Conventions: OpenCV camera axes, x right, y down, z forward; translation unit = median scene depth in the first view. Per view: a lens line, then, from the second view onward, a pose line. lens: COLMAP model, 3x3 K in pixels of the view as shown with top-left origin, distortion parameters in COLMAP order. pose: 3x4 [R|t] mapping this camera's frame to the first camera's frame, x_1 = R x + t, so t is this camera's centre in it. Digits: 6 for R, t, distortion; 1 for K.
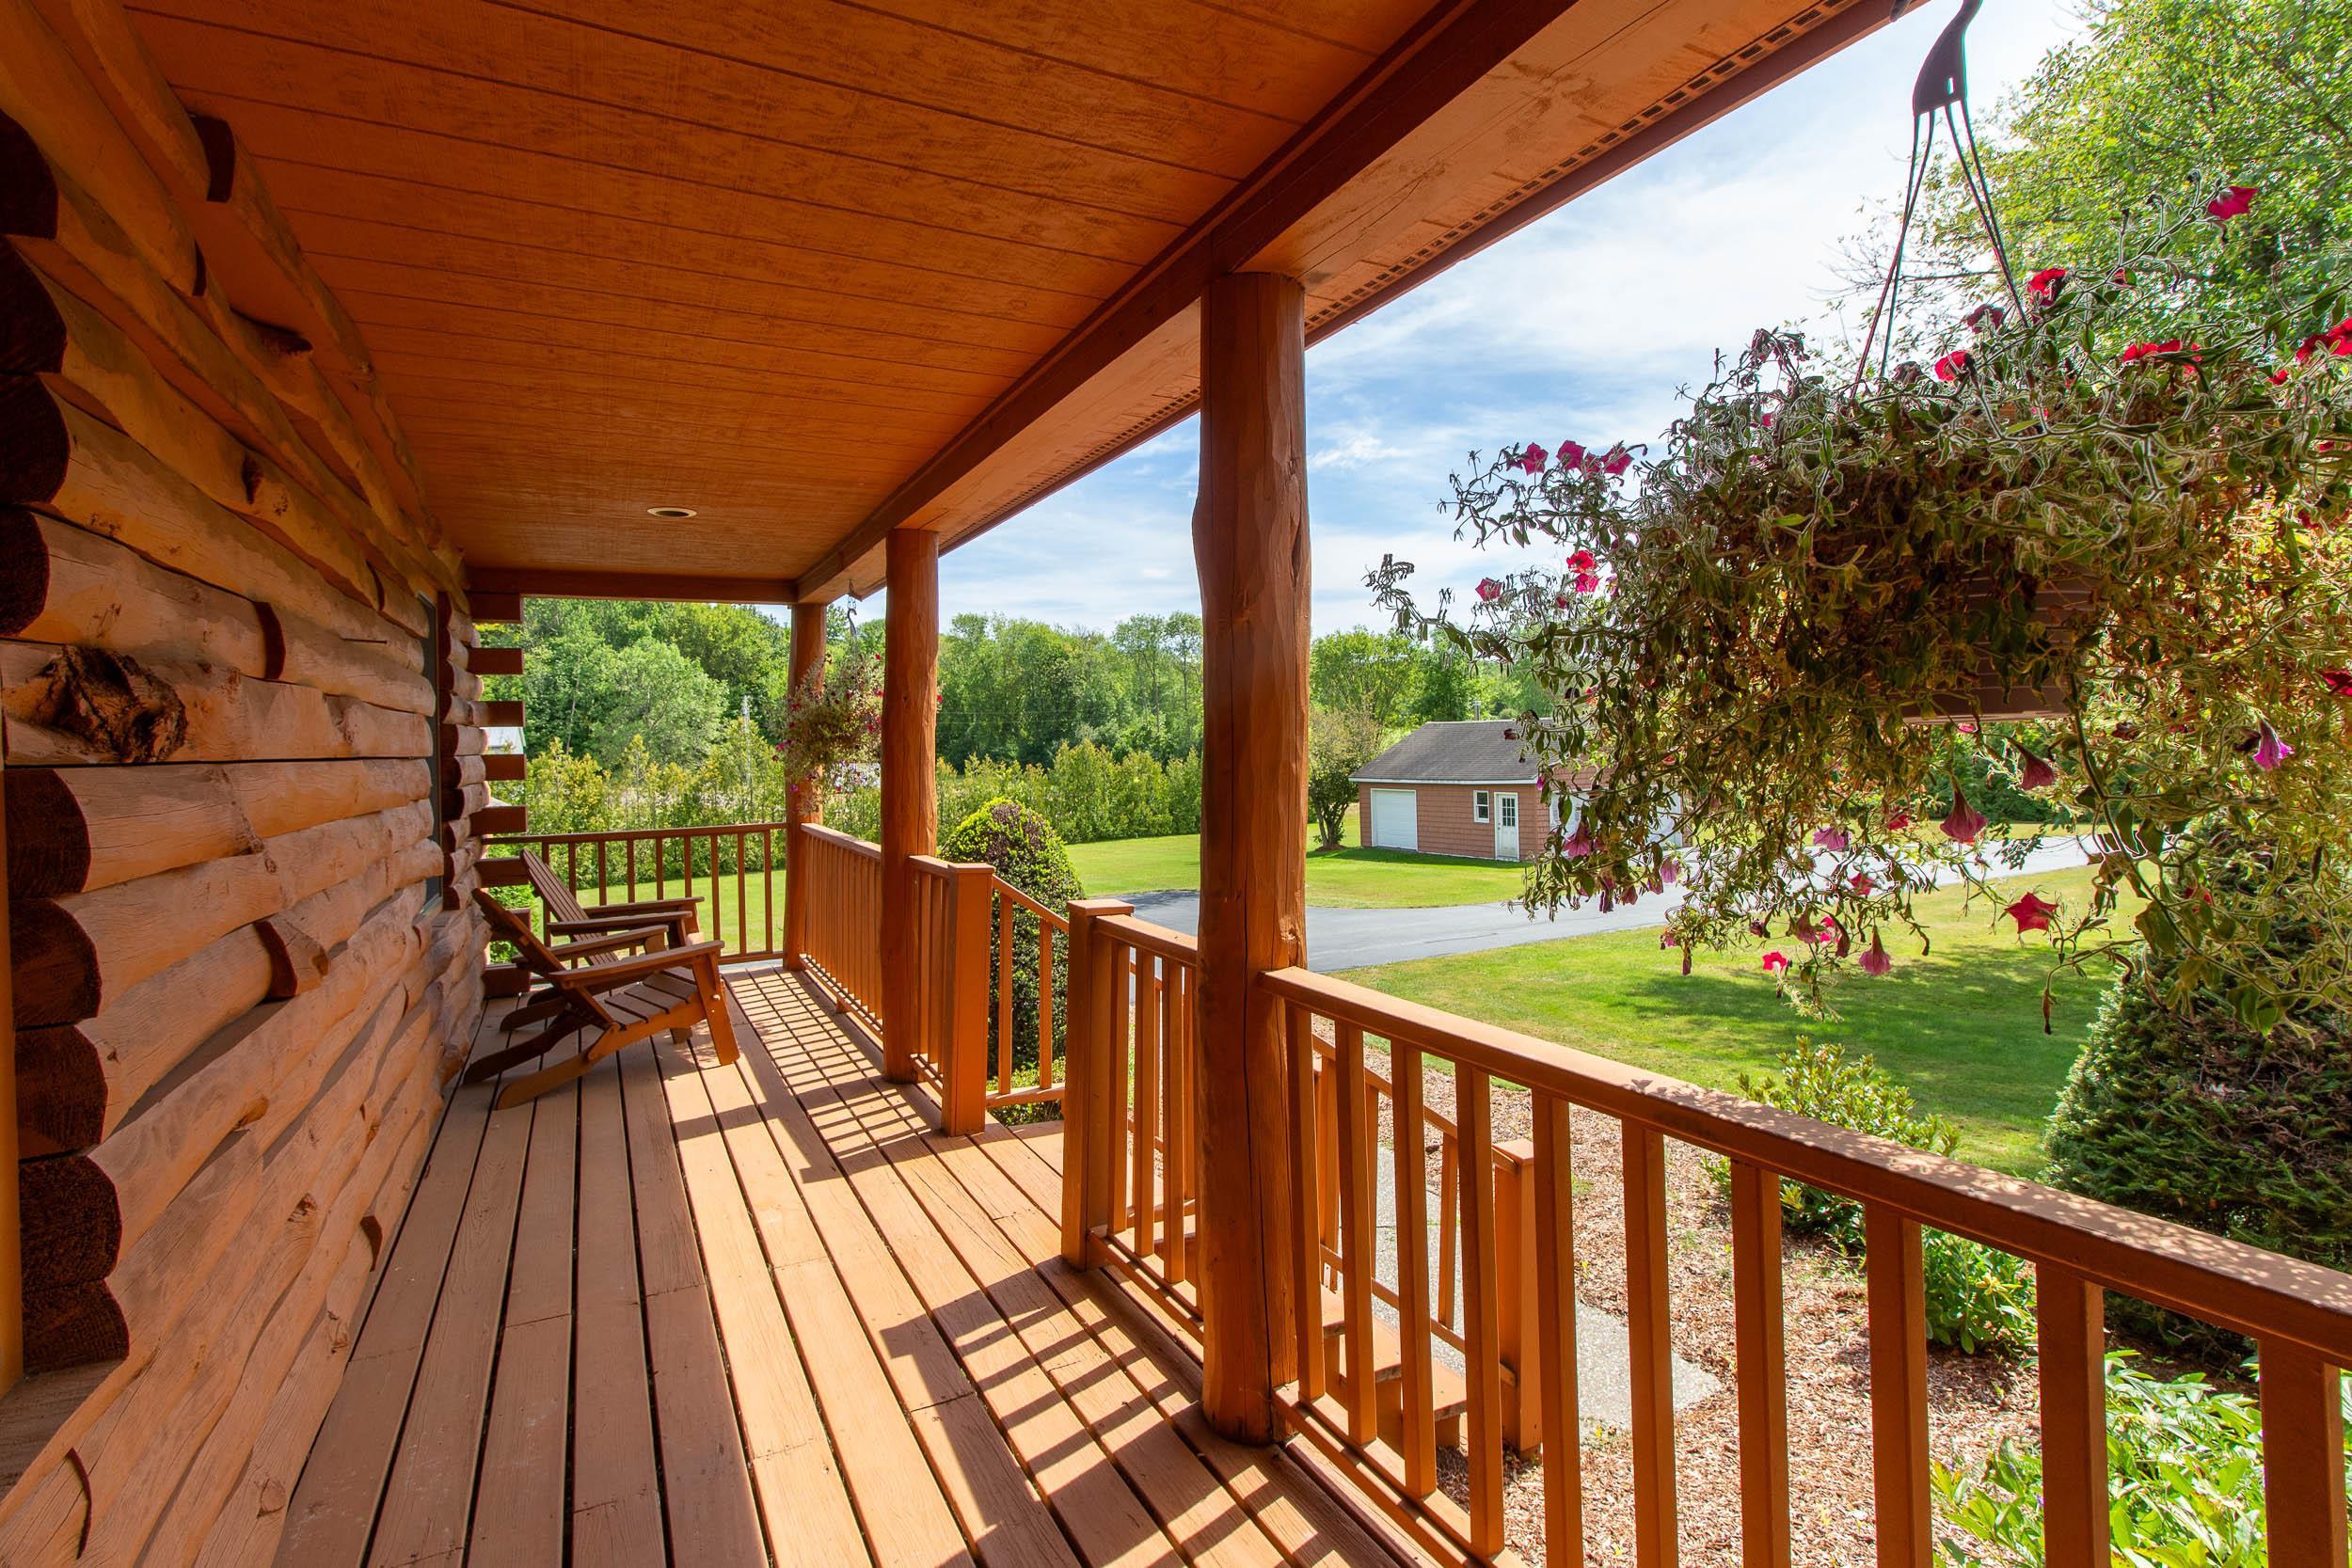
lens RADIAL K [[1083.2, 0, 1161.7], [0, 1083.2, 771.6], [0, 0, 1]] dist [0.001842, 0.002826]
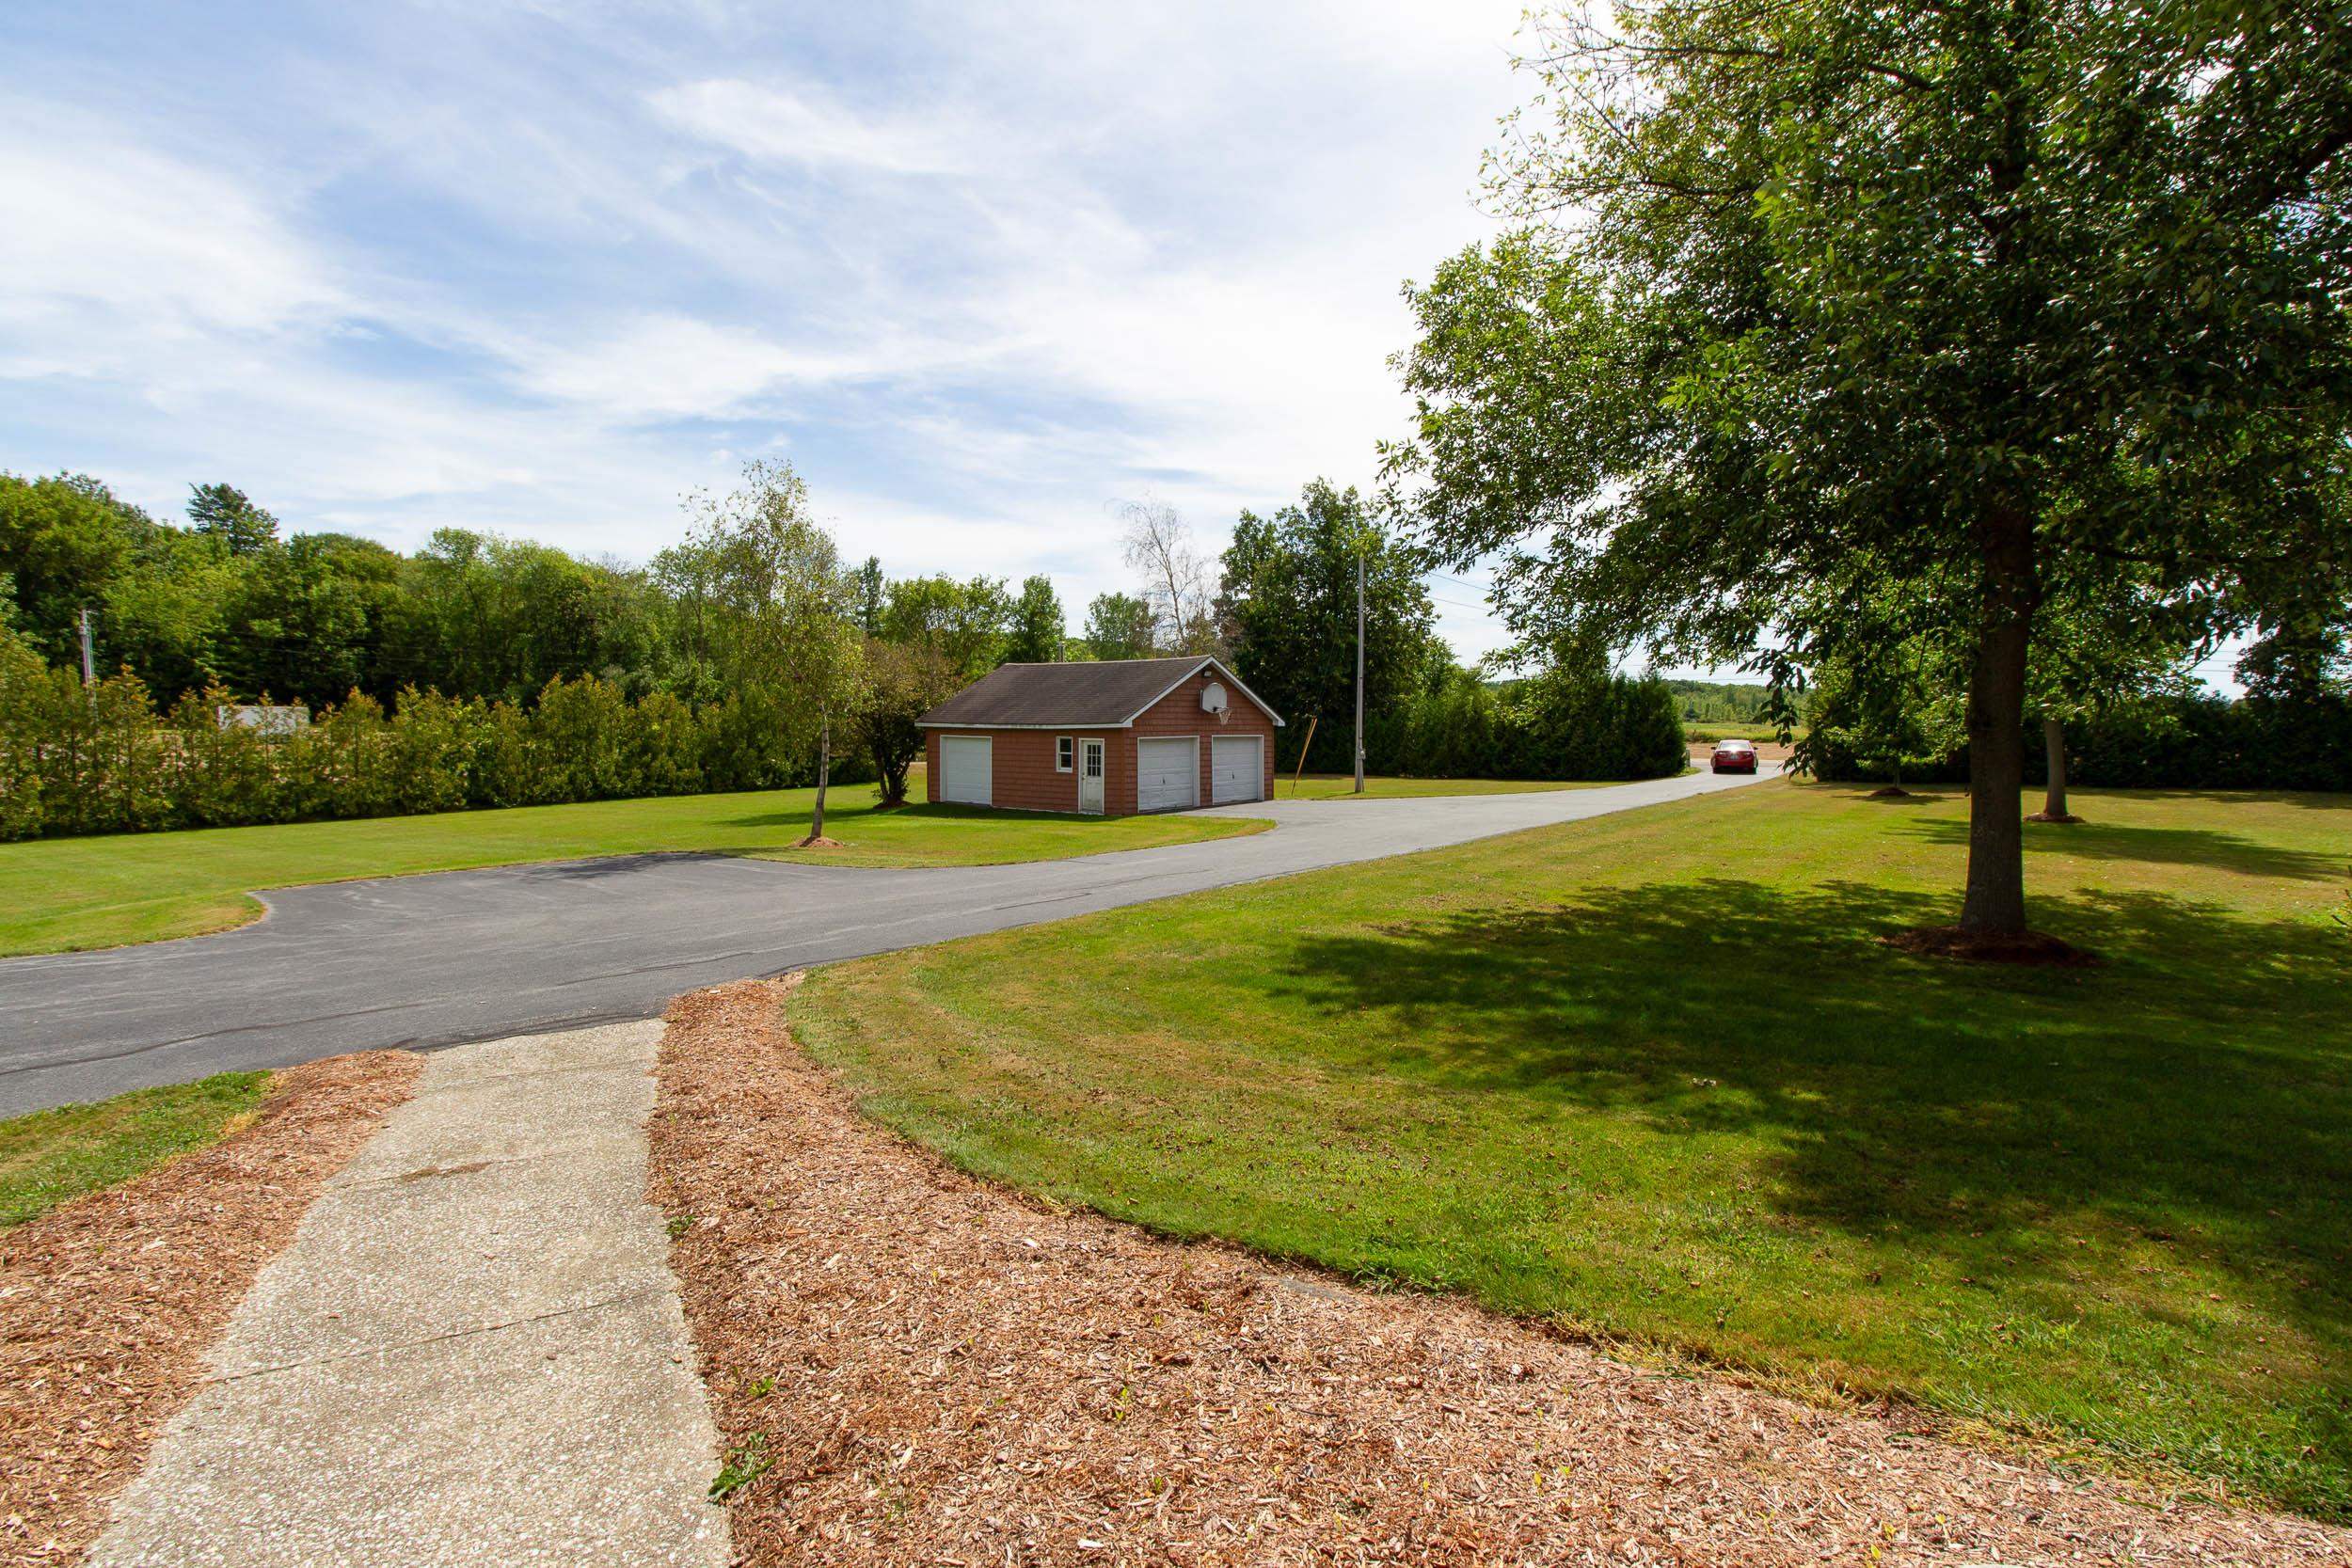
lens RADIAL K [[1083.2, 0, 1176.2], [0, 1083.2, 772.0], [0, 0, 1]] dist [0.001842, 0.002826]
pose [[0.922584, 0.012040, 0.385609, 0.035329], [-0.022258, 0.999509, 0.022044, 0.022570], [-0.385155, -0.028920, 0.922399, 0.135790]]
